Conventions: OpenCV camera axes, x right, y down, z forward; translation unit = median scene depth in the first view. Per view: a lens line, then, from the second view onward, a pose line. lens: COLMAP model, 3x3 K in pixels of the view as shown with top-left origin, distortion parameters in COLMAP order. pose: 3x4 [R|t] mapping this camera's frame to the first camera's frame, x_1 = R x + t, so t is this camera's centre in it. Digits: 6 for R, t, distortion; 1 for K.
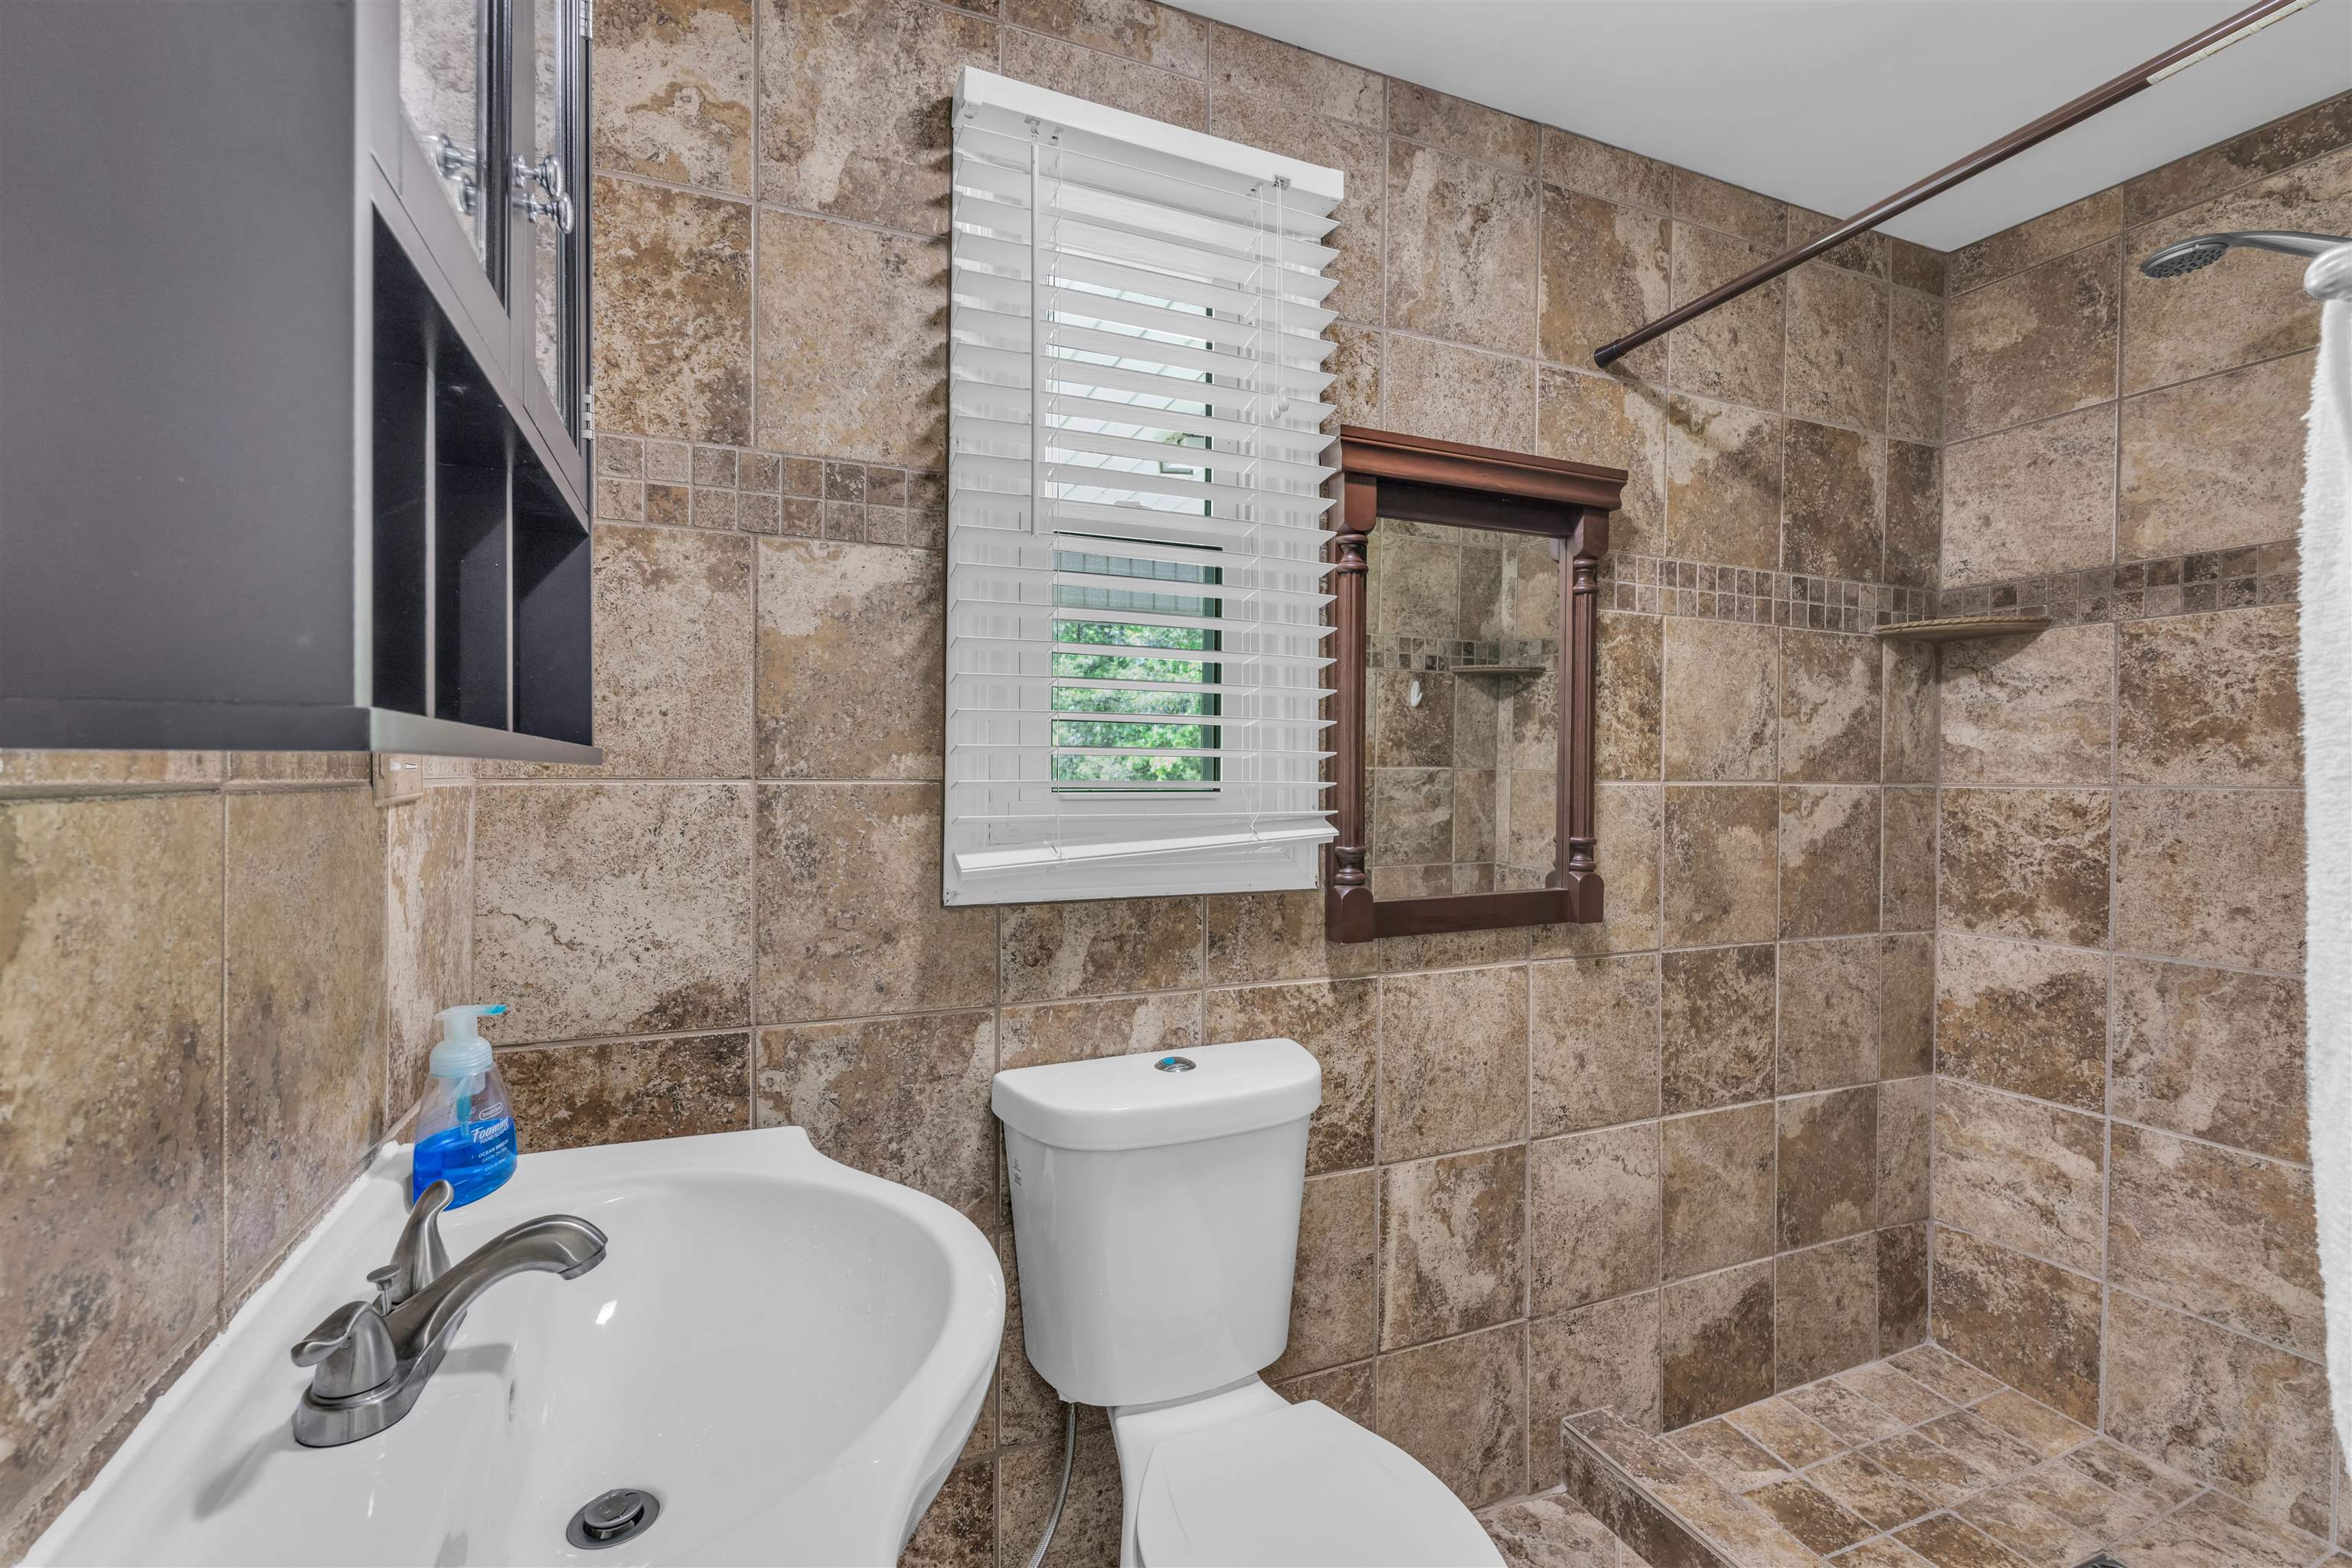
lens RADIAL K [[1038.9, 0, 1180.6], [0, 1038.9, 783.8], [0, 0, 1]] dist [-0.009494, 0.001631]
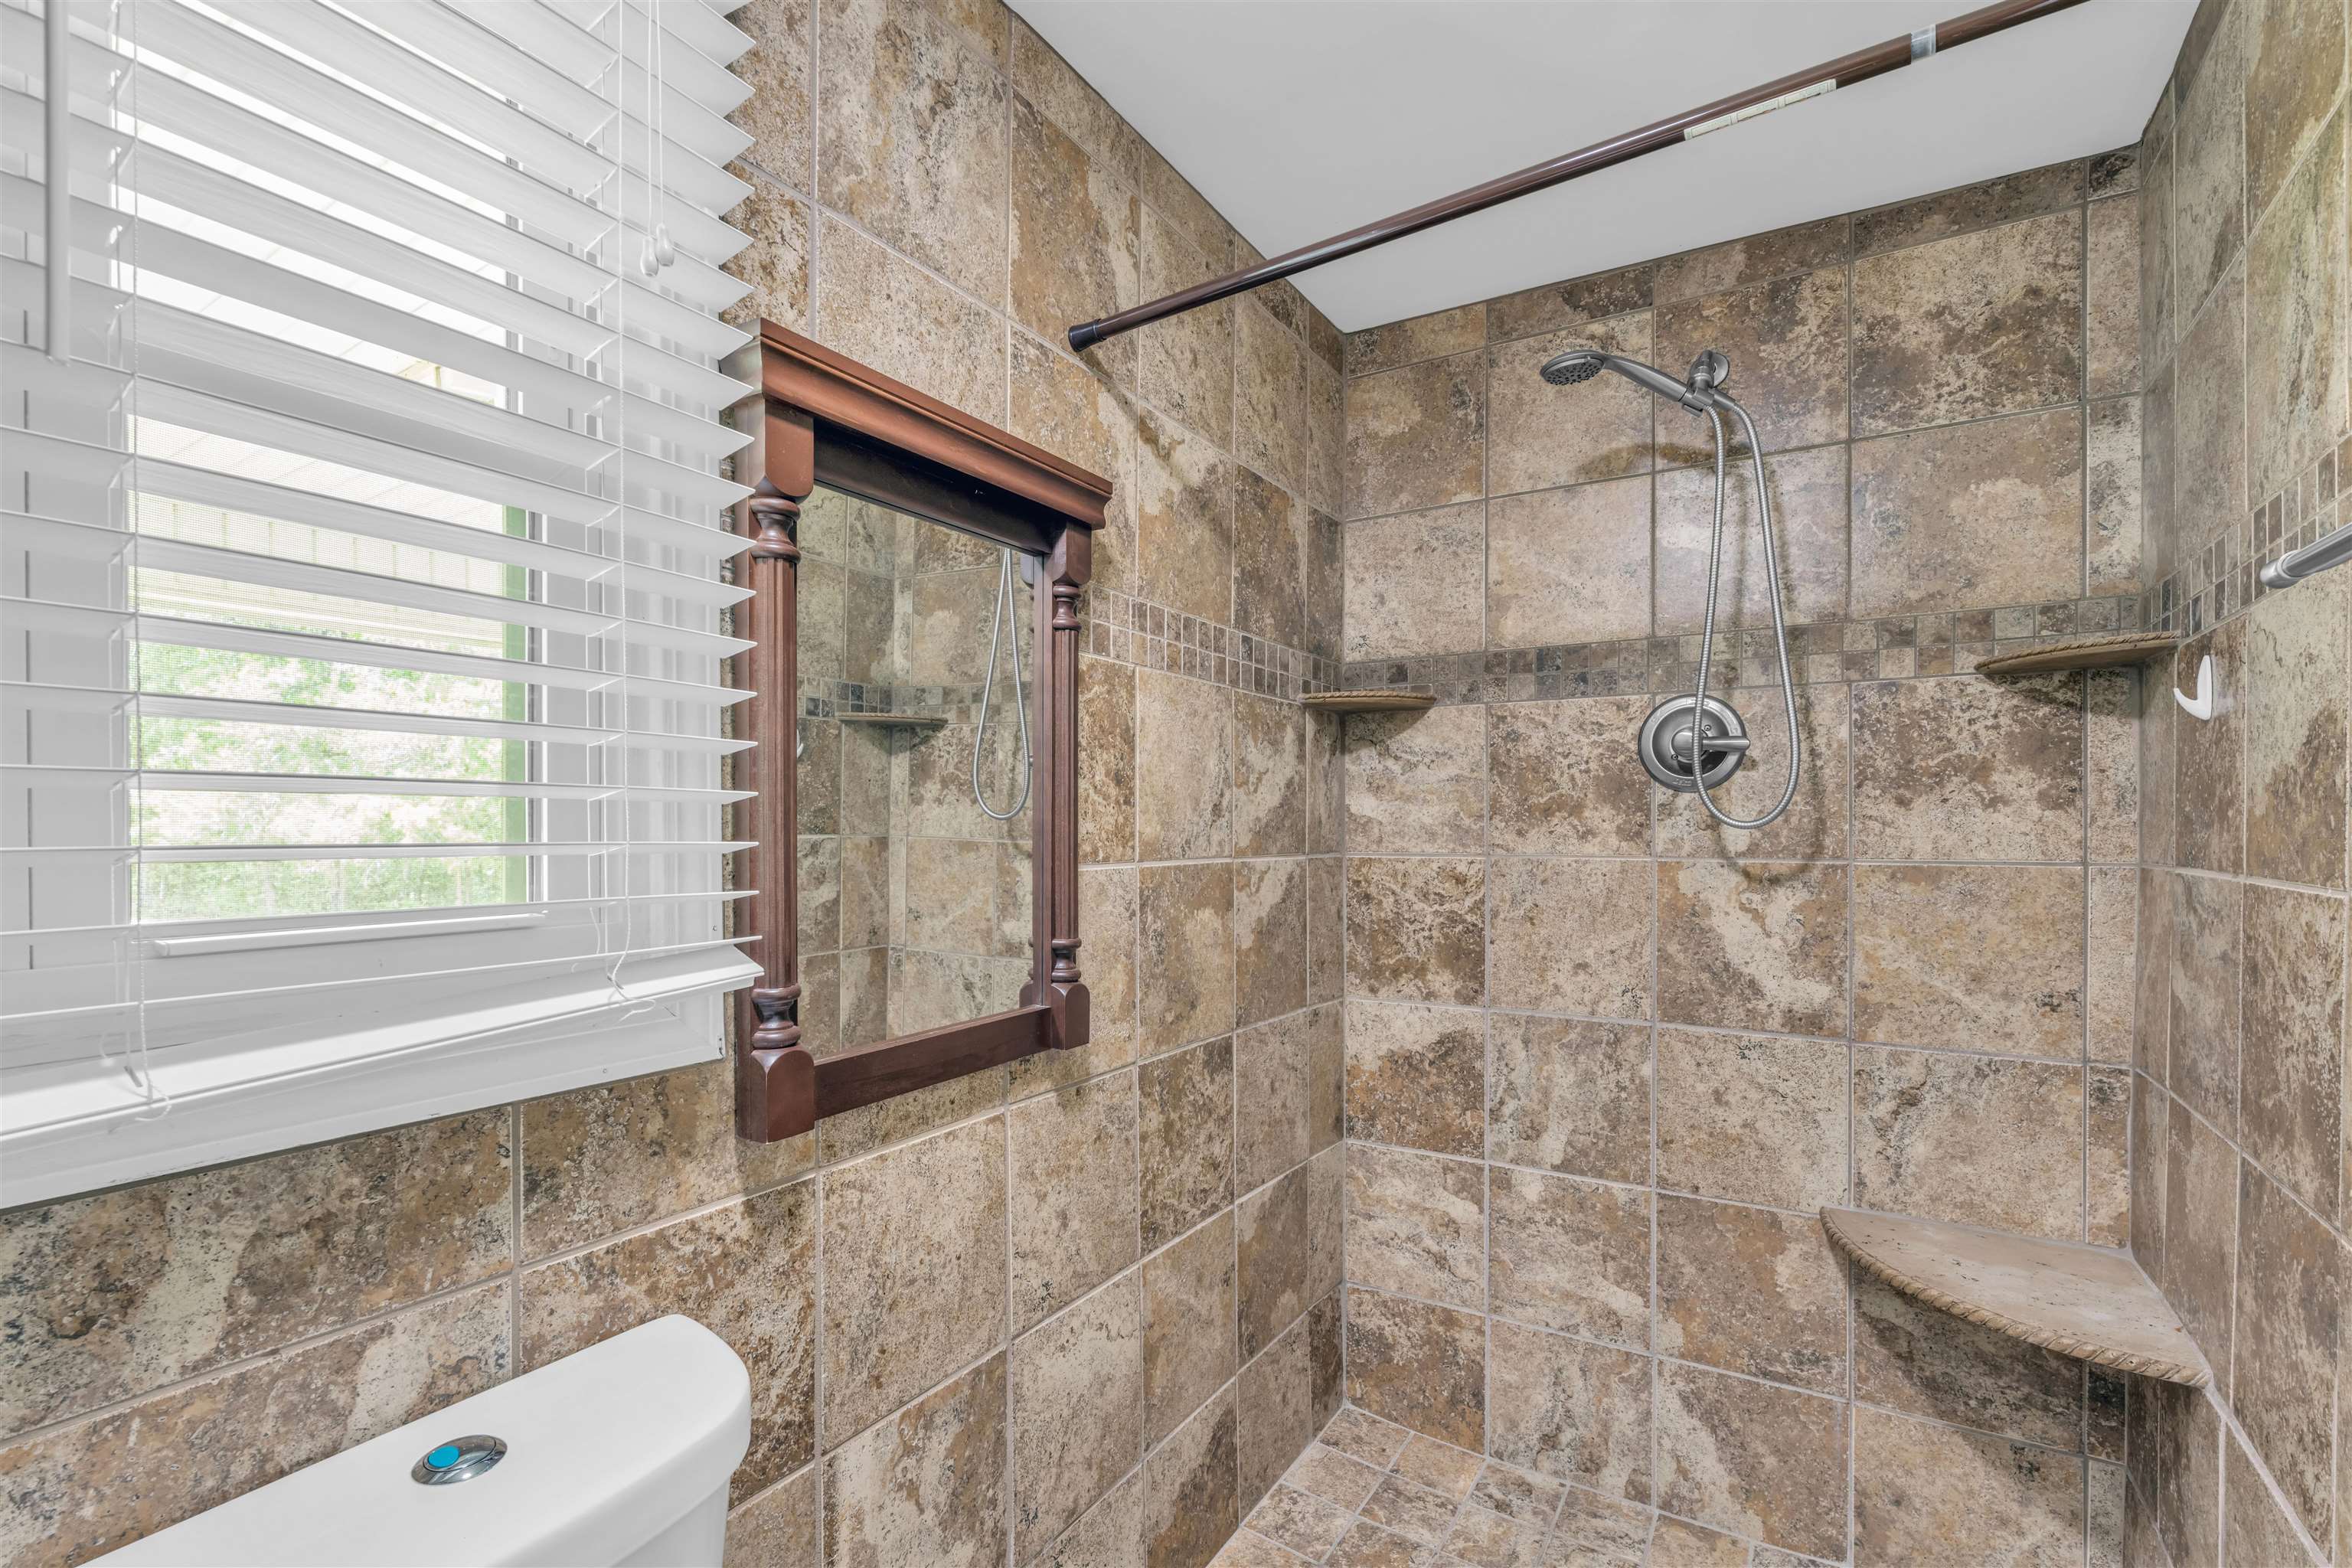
lens RADIAL K [[1038.9, 0, 1138.3], [0, 1038.9, 828.1], [0, 0, 1]] dist [-0.009494, 0.001631]
pose [[0.827453, -0.009734, 0.561450, -0.009032], [0.011697, 0.999932, 0.000098, -0.031384], [-0.561412, 0.006486, 0.827511, 0.310794]]
